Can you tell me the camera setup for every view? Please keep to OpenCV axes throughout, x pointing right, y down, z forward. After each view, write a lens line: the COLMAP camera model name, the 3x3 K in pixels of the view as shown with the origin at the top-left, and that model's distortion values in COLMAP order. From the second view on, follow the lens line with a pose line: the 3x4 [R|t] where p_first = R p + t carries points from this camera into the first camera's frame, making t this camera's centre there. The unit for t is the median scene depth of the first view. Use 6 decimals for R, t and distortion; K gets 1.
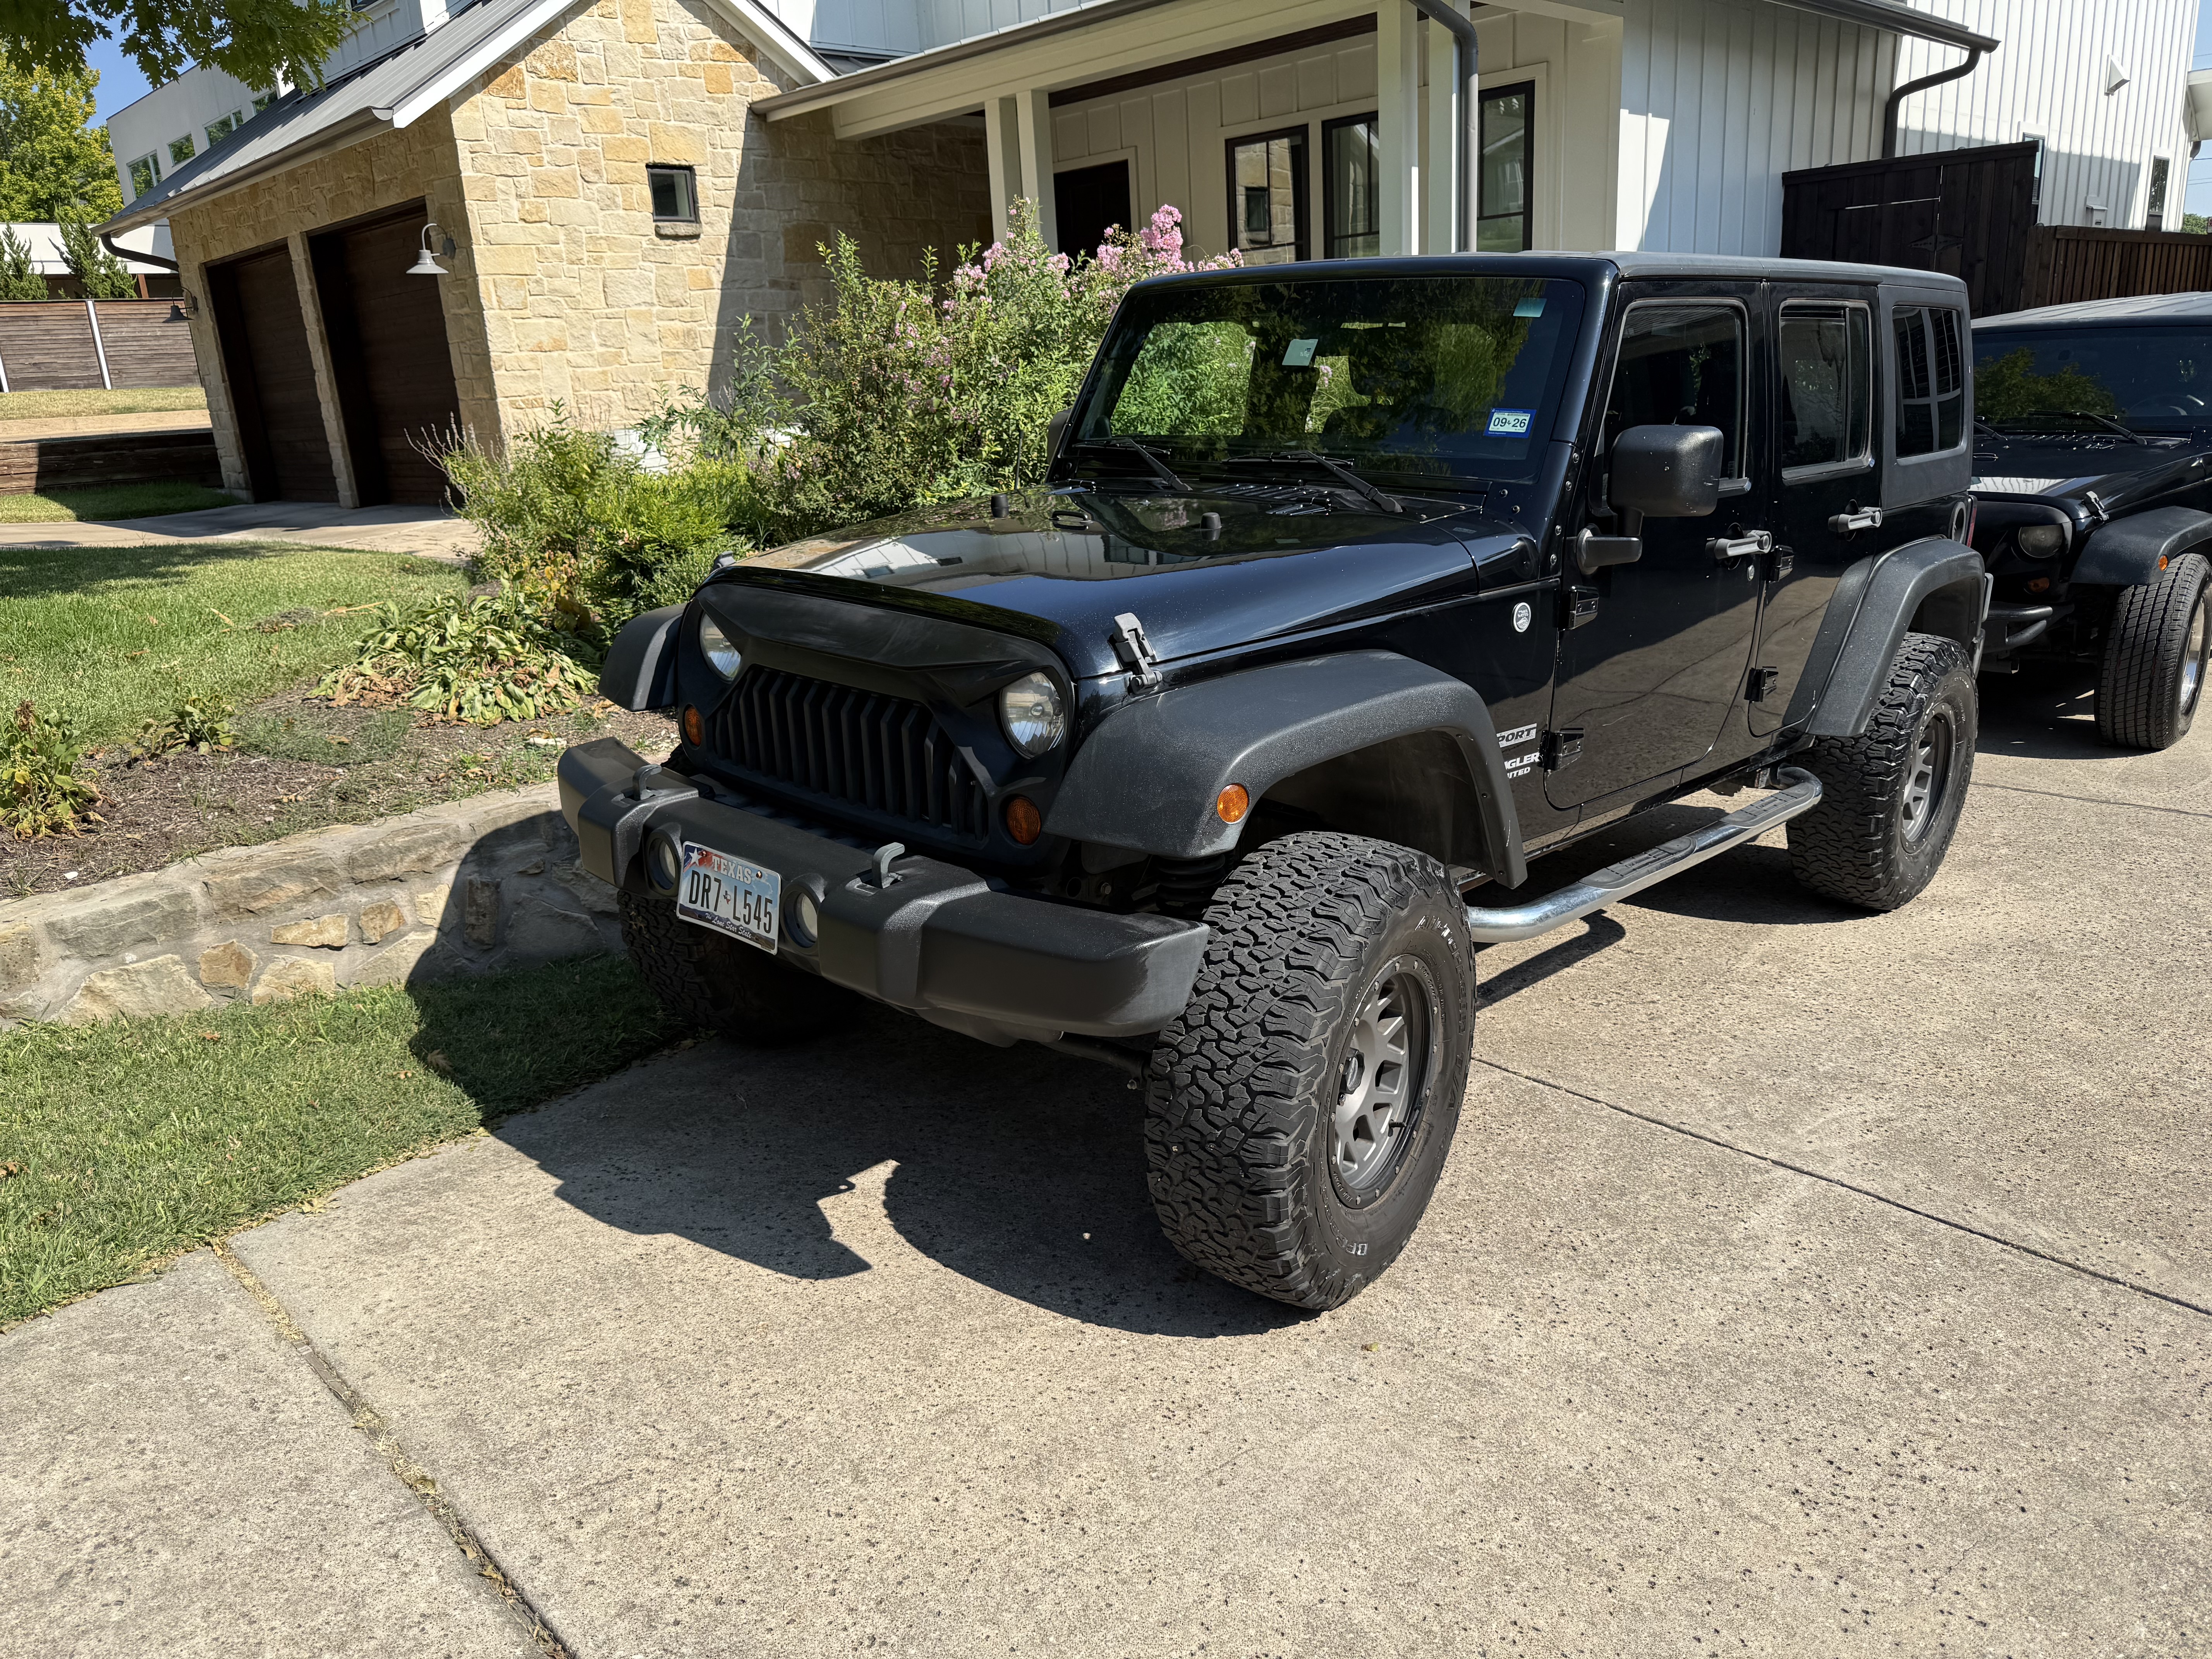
lens RADIAL K [[1598.7, 0, 1109.6], [0, 1598.7, 820.6], [0, 0, 1]] dist [0.021864, -0.020385]
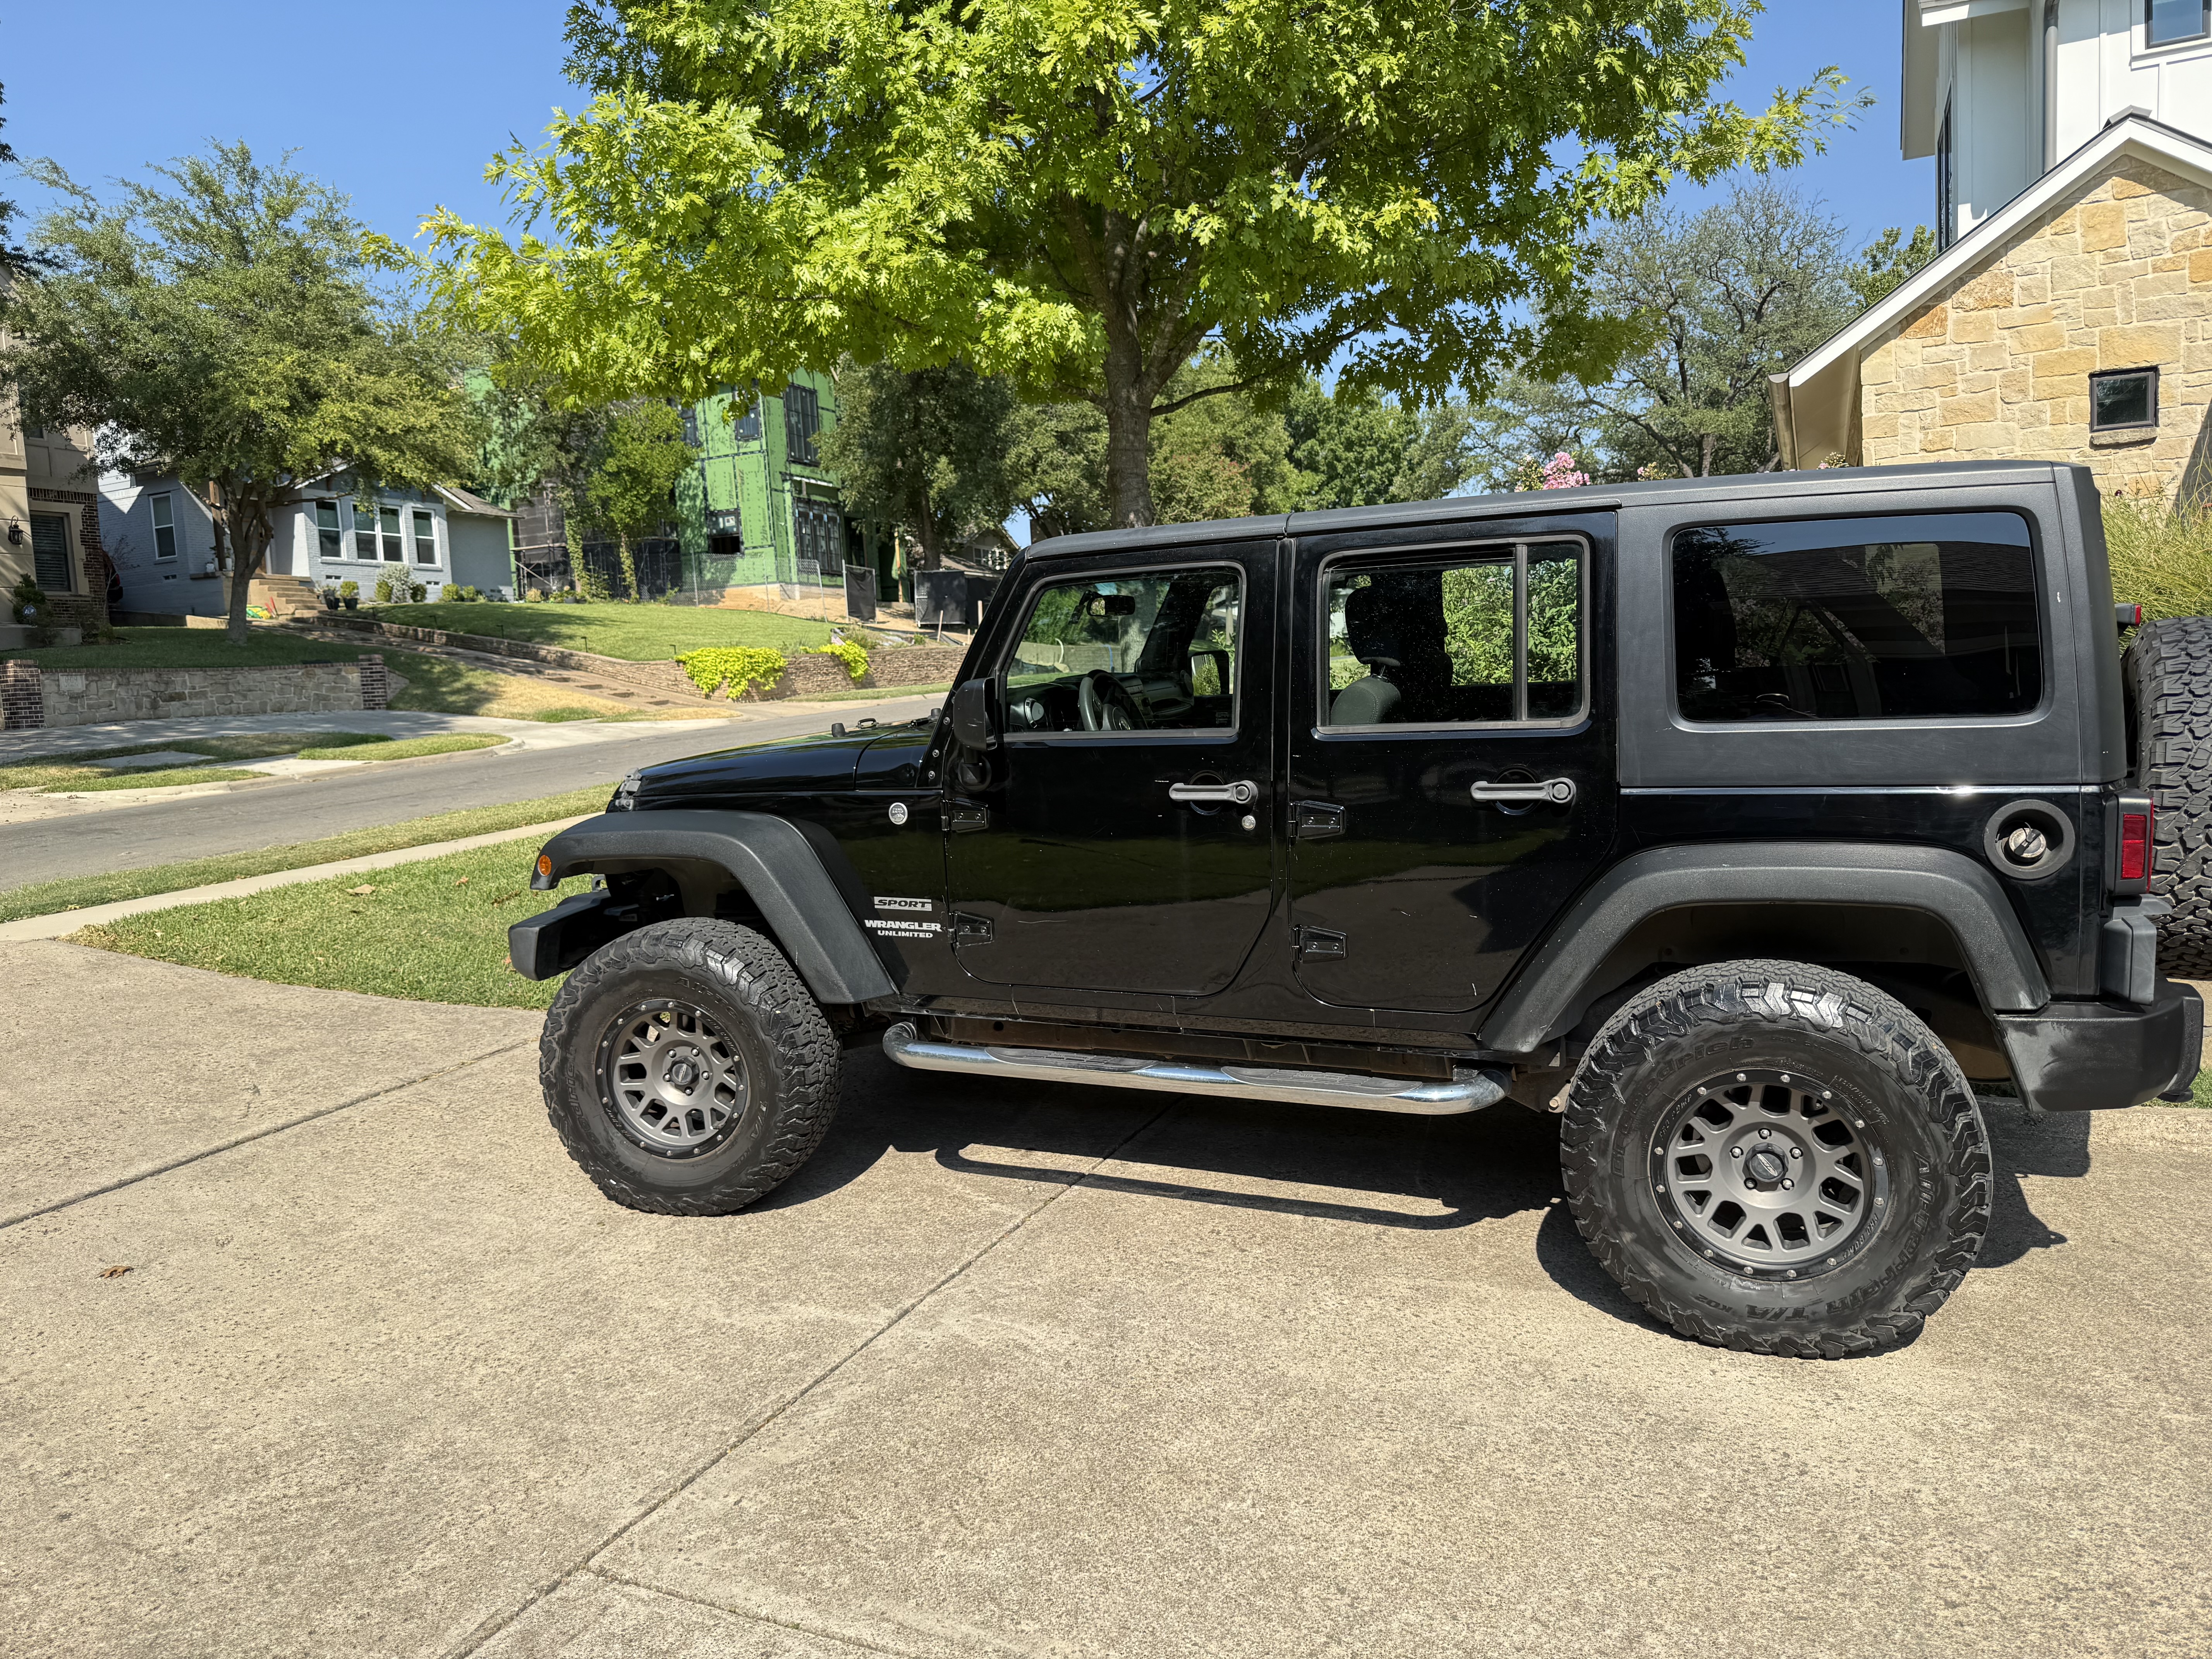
lens RADIAL K [[1598.7, 0, 1095.1], [0, 1598.7, 837.1], [0, 0, 1]] dist [0.021864, -0.020385]
pose [[0.357670, 0.121871, -0.925861, 0.636744], [-0.226592, 0.973145, 0.040560, -0.081719], [0.905940, 0.195286, 0.375680, 0.272589]]
